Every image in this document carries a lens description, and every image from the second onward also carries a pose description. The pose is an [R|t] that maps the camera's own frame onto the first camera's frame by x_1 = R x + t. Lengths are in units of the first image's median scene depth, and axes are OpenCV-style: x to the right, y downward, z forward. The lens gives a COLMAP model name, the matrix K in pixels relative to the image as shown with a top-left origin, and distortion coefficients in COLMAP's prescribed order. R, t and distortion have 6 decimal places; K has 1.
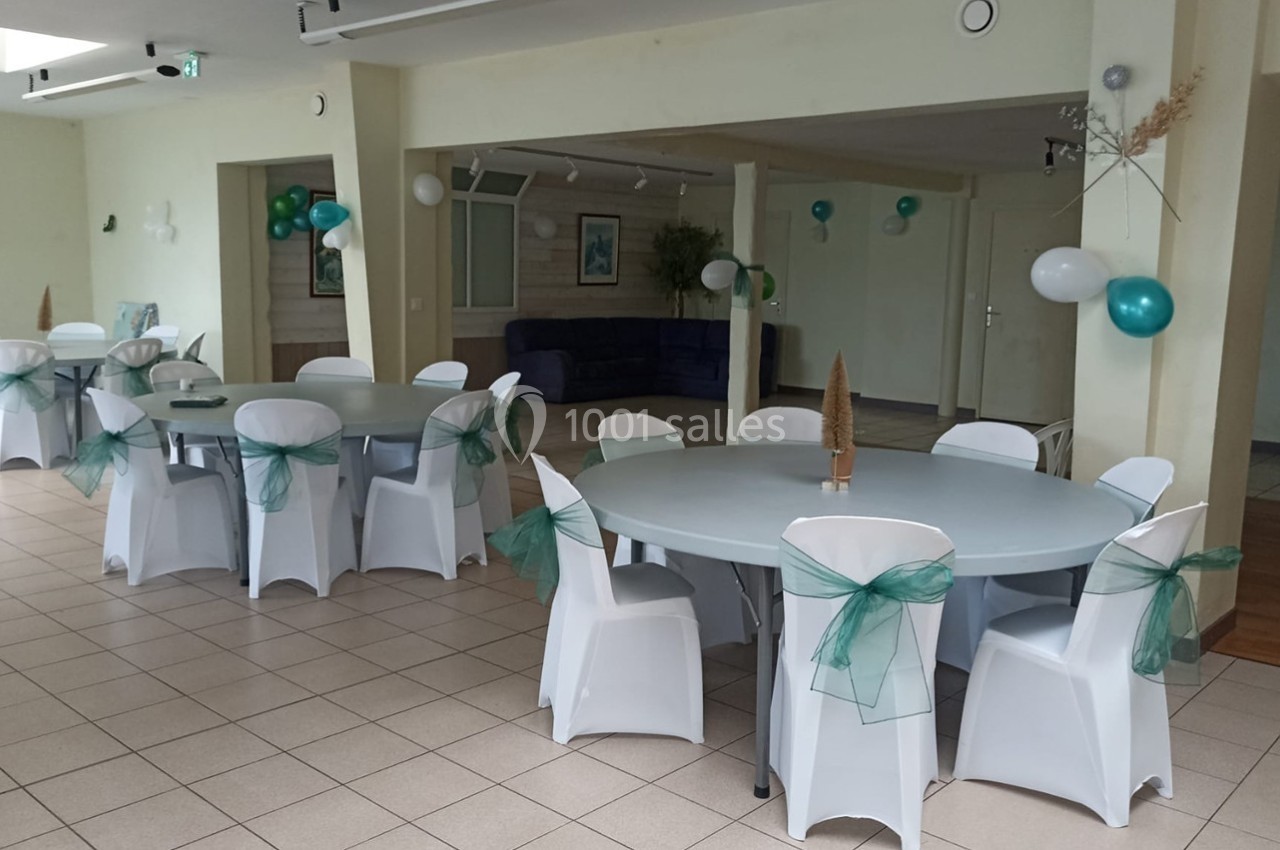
lens RADIAL K [[1115.9, 0, 640.0], [0, 1115.9, 425.0], [0, 0, 1]] dist [0.040106, -0.018202]
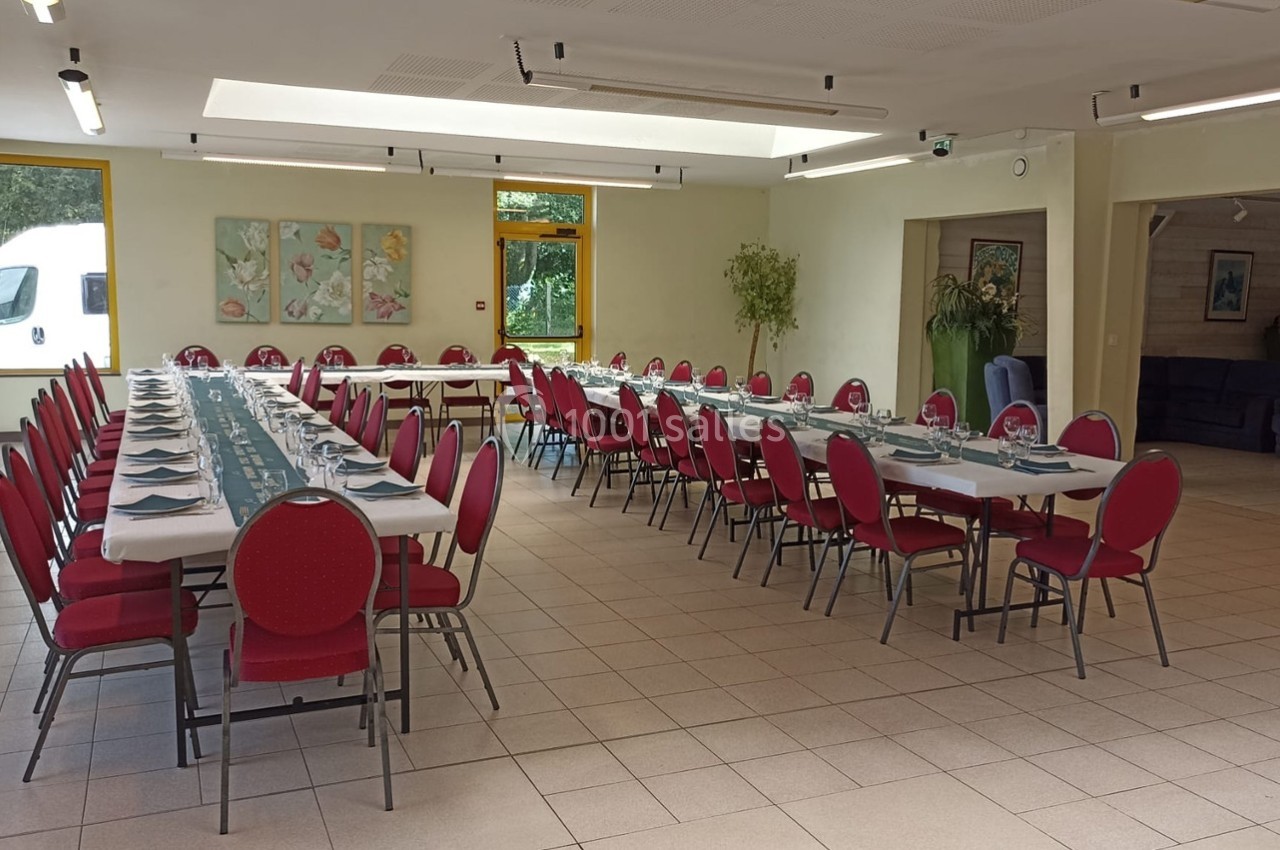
lens RADIAL K [[1104.5, 0, 640.0], [0, 1104.5, 425.0], [0, 0, 1]] dist [0.015782, -0.003148]
pose [[0.907463, 0.040603, -0.418164, -0.096524], [-0.052857, 0.998444, -0.017759, 0.012697], [0.416793, 0.038219, 0.908198, -0.115110]]
